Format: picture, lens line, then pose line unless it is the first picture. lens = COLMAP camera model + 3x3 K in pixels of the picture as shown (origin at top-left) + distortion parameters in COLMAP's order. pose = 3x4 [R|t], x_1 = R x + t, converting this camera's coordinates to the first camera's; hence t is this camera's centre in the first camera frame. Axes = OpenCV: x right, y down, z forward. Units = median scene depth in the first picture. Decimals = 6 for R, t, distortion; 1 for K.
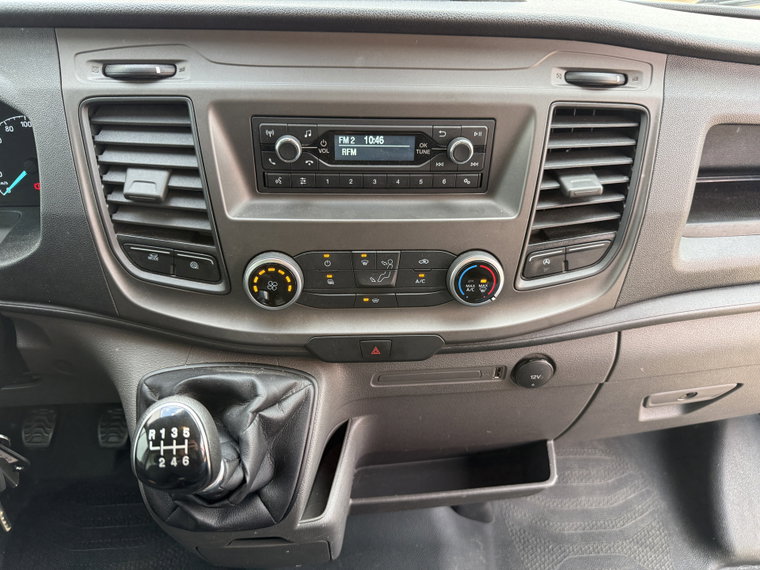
lens RADIAL K [[533.4, 0, 380.5], [0, 533.4, 297.3], [0, 0, 1]] dist [0.067009, -0.117583]
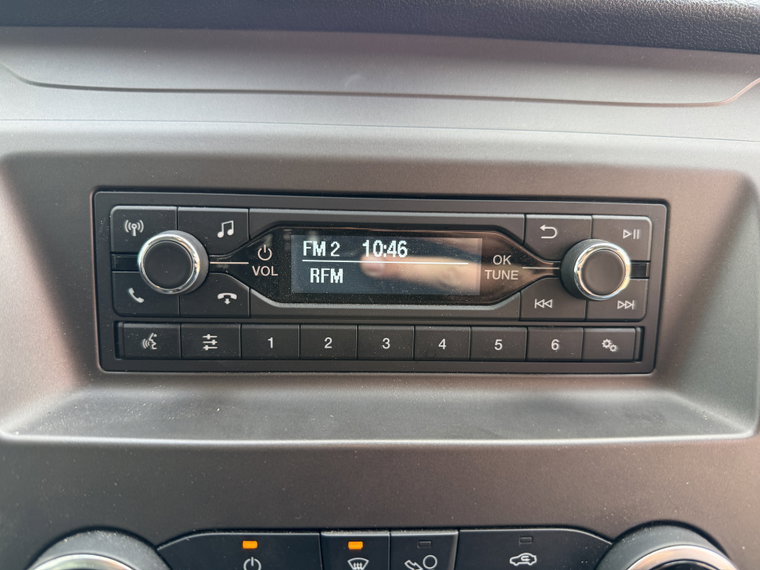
lens RADIAL K [[545.2, 0, 380.0], [0, 545.2, 285.0], [0, 0, 1]] dist [0.115976, -0.376284]
pose [[0.999753, -0.000969, -0.022199, -0.006364], [-0.007131, 0.932214, -0.361837, -0.108486], [0.021045, 0.361906, 0.931977, 0.601711]]
